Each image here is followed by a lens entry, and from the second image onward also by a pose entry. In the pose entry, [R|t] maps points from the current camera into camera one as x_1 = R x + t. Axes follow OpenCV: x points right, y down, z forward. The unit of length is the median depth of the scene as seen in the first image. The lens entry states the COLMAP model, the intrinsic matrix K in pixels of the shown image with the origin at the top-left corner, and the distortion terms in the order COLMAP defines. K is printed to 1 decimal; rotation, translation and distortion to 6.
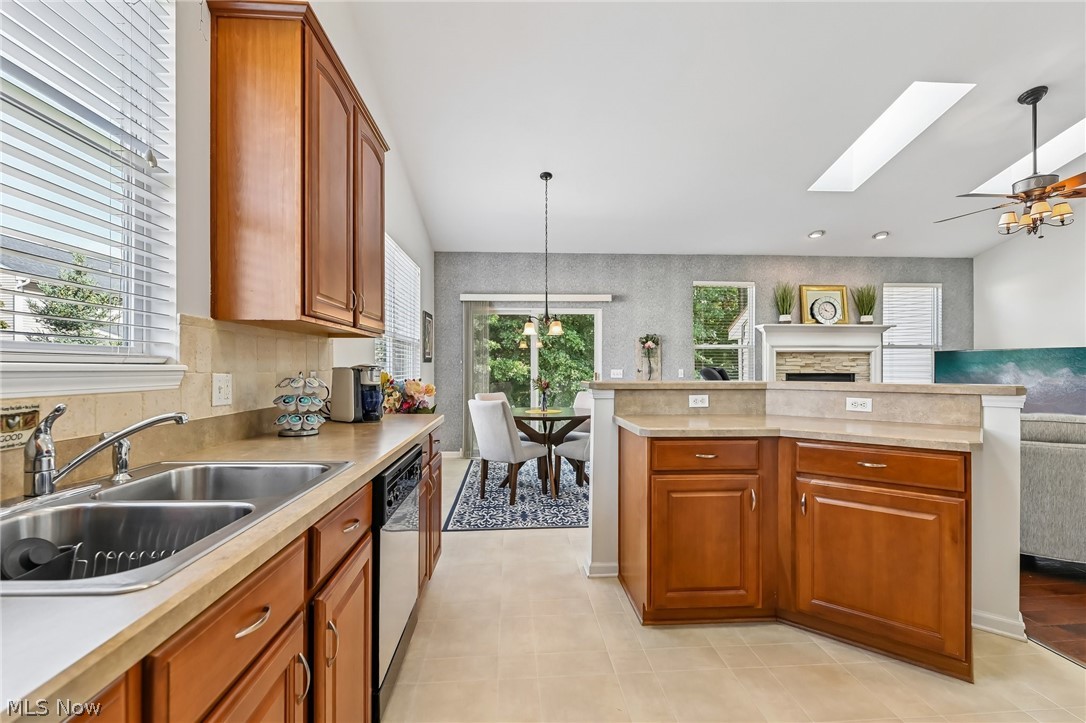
lens RADIAL K [[483.1, 0, 542.2], [0, 483.1, 368.4], [0, 0, 1]] dist [0.001456, -0.002423]
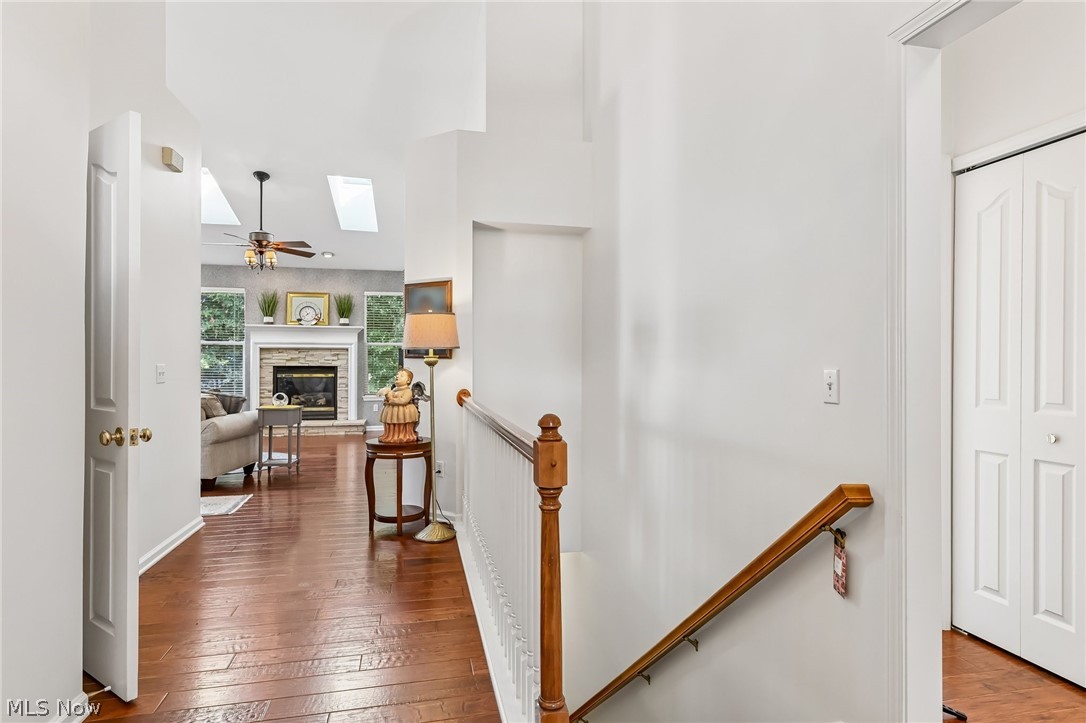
lens RADIAL K [[598.5, 0, 544.9], [0, 598.5, 358.9], [0, 0, 1]] dist [0.021520, -0.000594]
pose [[0.988167, 0.005173, 0.153298, 1.220816], [-0.004414, 0.999976, -0.005287, -0.002883], [-0.153321, 0.004548, 0.988166, -0.734104]]
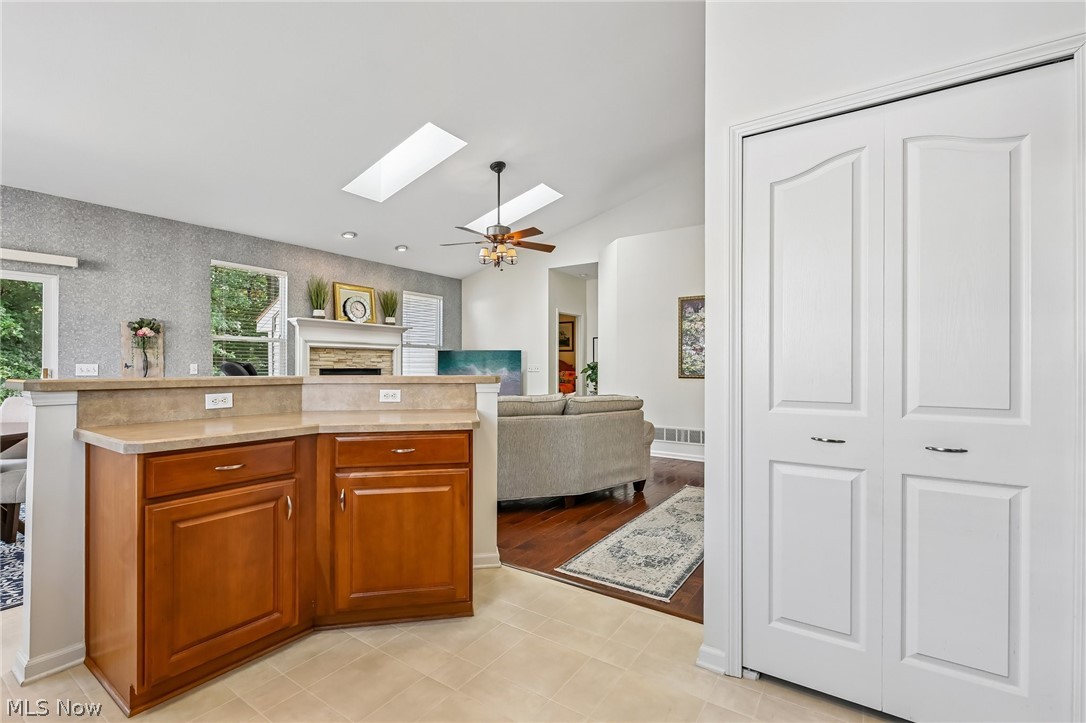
lens RADIAL K [[483.1, 0, 548.0], [0, 483.1, 365.4], [0, 0, 1]] dist [0.001456, -0.002423]
pose [[0.611539, 0.002452, 0.791210, 0.007995], [-0.003460, 0.999994, -0.000425, 0.002860], [-0.791207, -0.002478, 0.611544, 0.027992]]
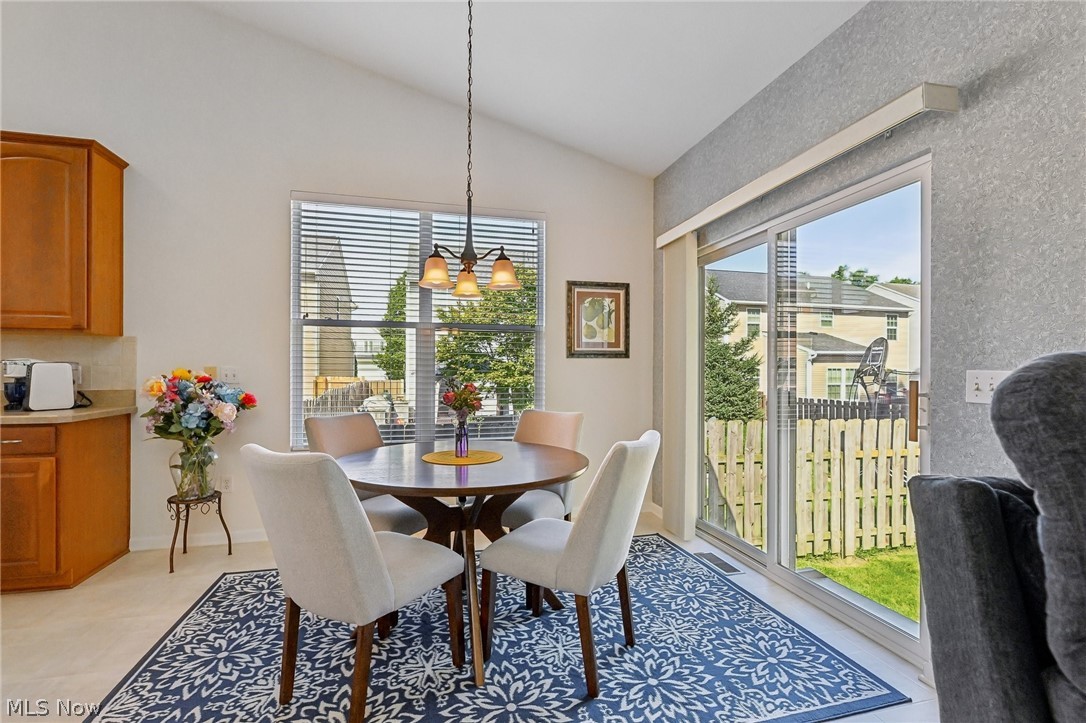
lens RADIAL K [[483.1, 0, 550.3], [0, 483.1, 369.7], [0, 0, 1]] dist [0.001456, -0.002423]
pose [[0.195922, 0.001558, -0.980618, 0.449776], [-0.005165, 0.999987, 0.000557, 0.004499], [0.980606, 0.004956, 0.195927, 0.930796]]
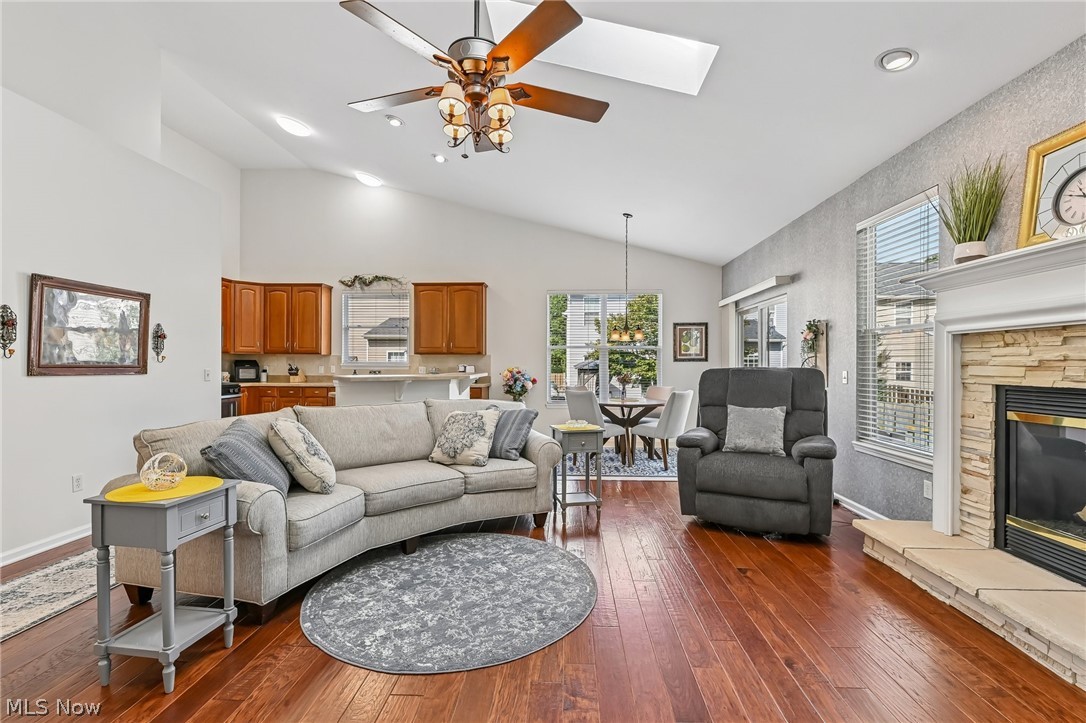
lens RADIAL K [[483.1, 0, 548.6], [0, 483.1, 363.9], [0, 0, 1]] dist [0.001456, -0.002423]
pose [[-0.106002, 0.001918, -0.994364, 1.224695], [-0.002459, 0.999995, 0.002191, -0.009041], [0.994363, 0.002678, -0.105996, 0.879118]]
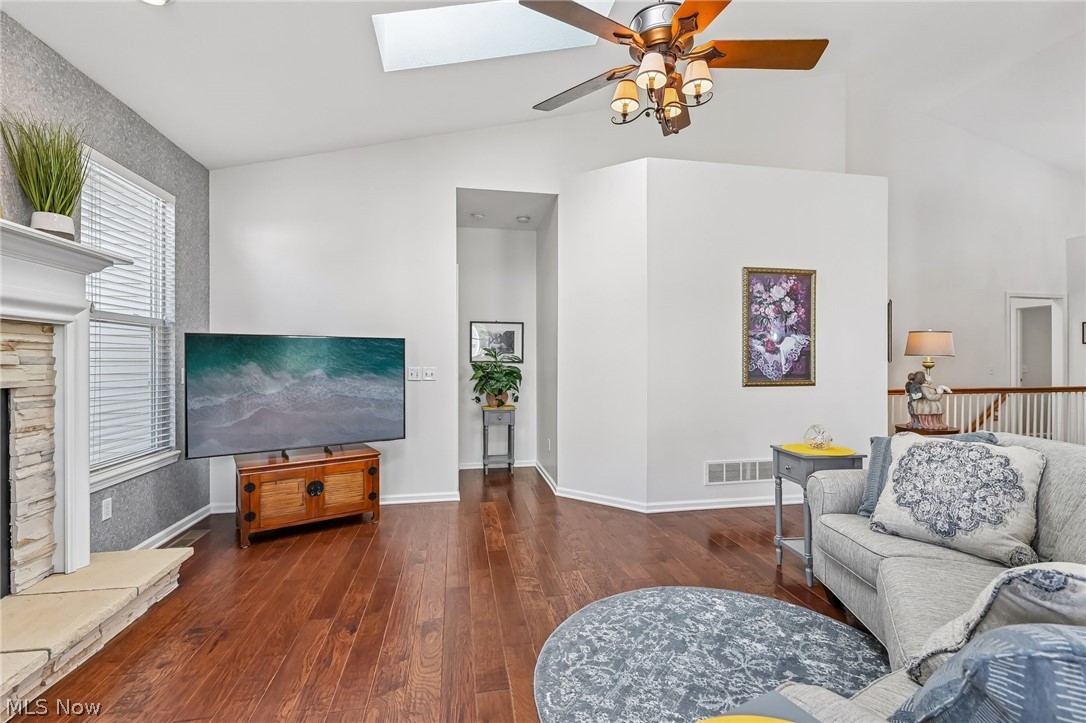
lens RADIAL K [[483.1, 0, 548.8], [0, 483.1, 367.2], [0, 0, 1]] dist [0.001456, -0.002423]
pose [[-0.123975, -0.010530, 0.992229, 0.384267], [0.000435, 0.999943, 0.010666, -0.008814], [-0.992285, 0.001754, -0.123964, 0.908962]]
